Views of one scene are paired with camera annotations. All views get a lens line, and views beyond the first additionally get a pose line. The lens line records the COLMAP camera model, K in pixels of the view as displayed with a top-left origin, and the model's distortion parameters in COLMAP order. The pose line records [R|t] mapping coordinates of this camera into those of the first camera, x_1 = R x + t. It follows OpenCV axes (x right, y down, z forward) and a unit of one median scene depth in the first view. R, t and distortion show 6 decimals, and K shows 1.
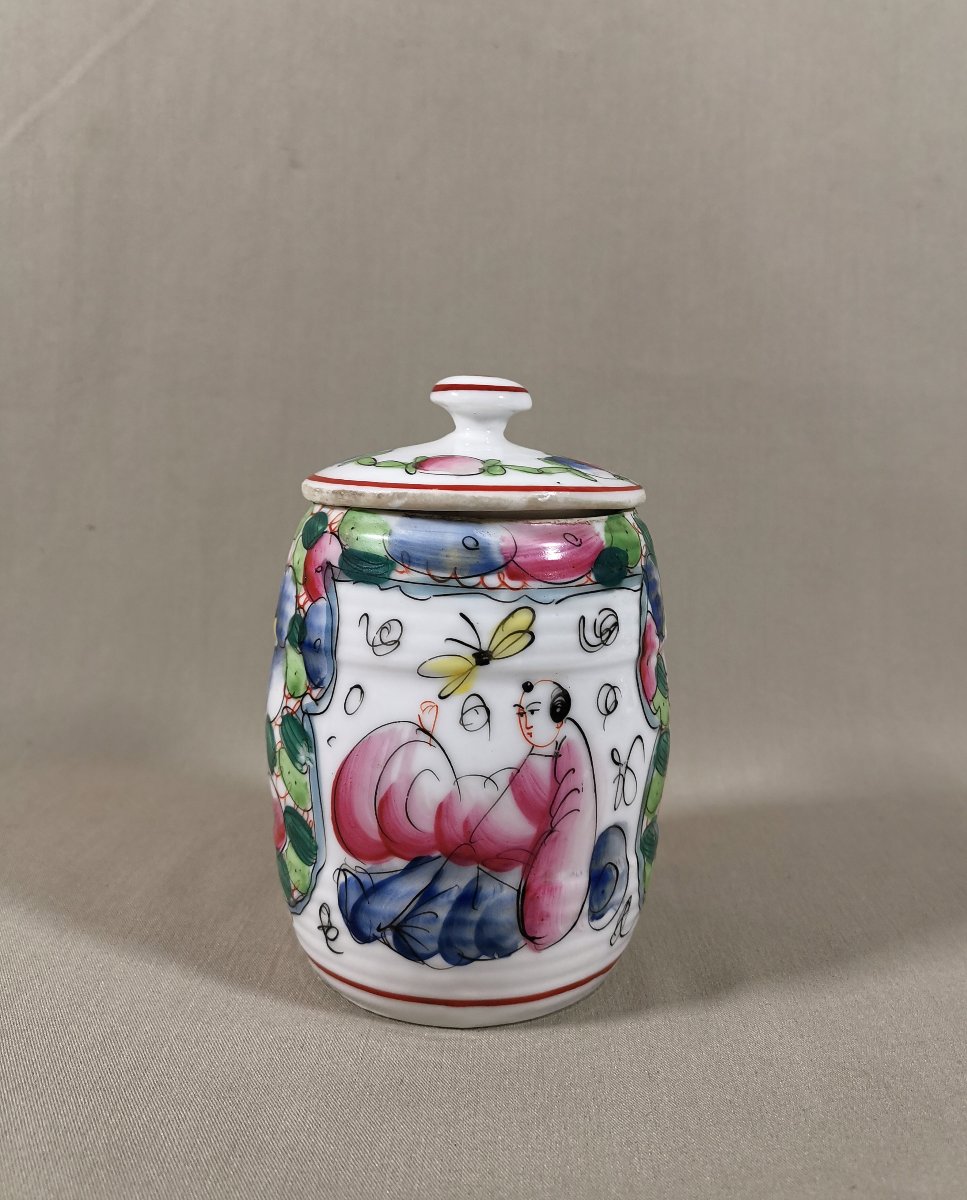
lens RADIAL K [[1071.1, 0, 458.9], [0, 1071.1, 531.7], [0, 0, 1]] dist [0.005231, -0.001174]
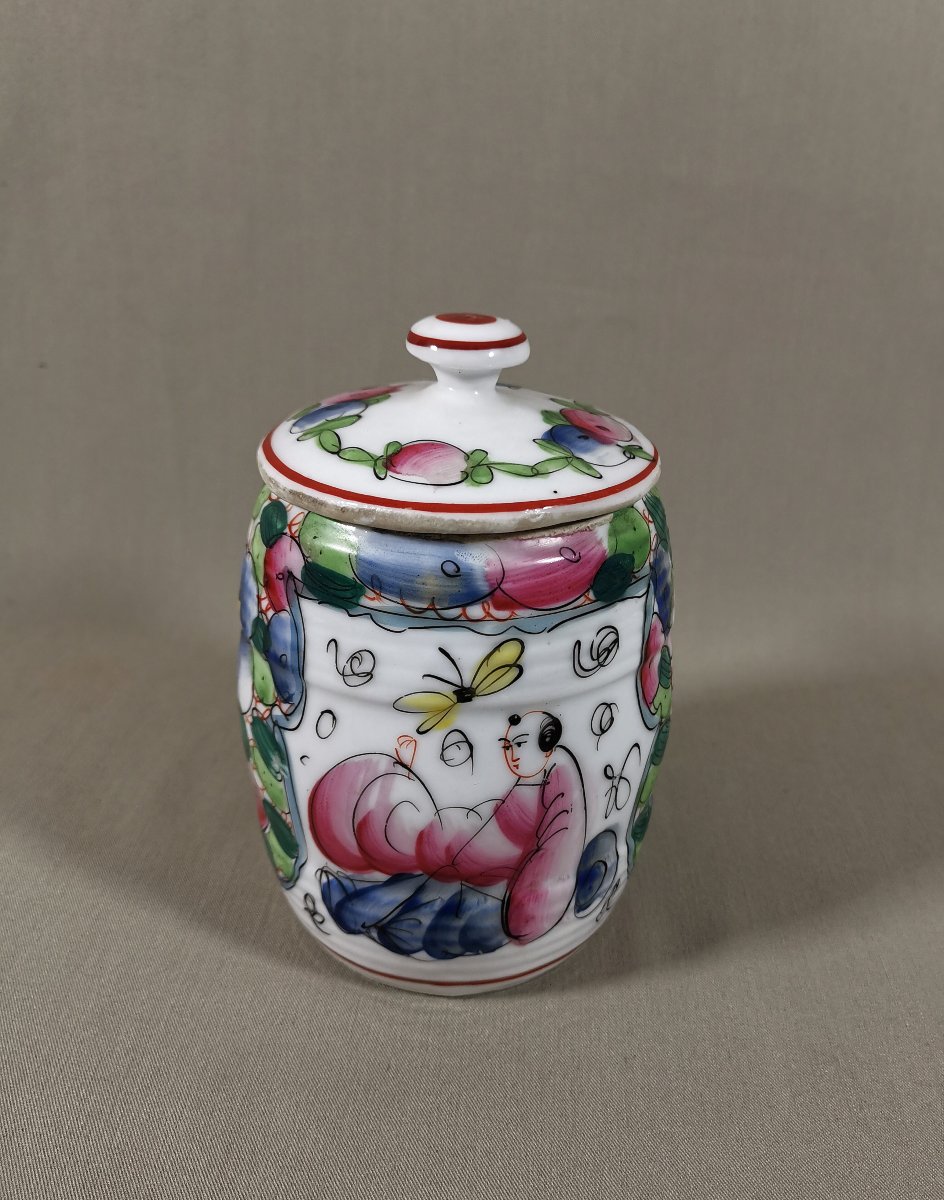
lens RADIAL K [[1086.2, 0, 472.0], [0, 1086.2, 600.0], [0, 0, 1]] dist [-0.001212, -0.002553]
pose [[0.999976, -0.000364, -0.006919, 0.033670], [0.002904, 0.928691, 0.370844, -0.286642], [0.006291, -0.370855, 0.928669, 0.175406]]
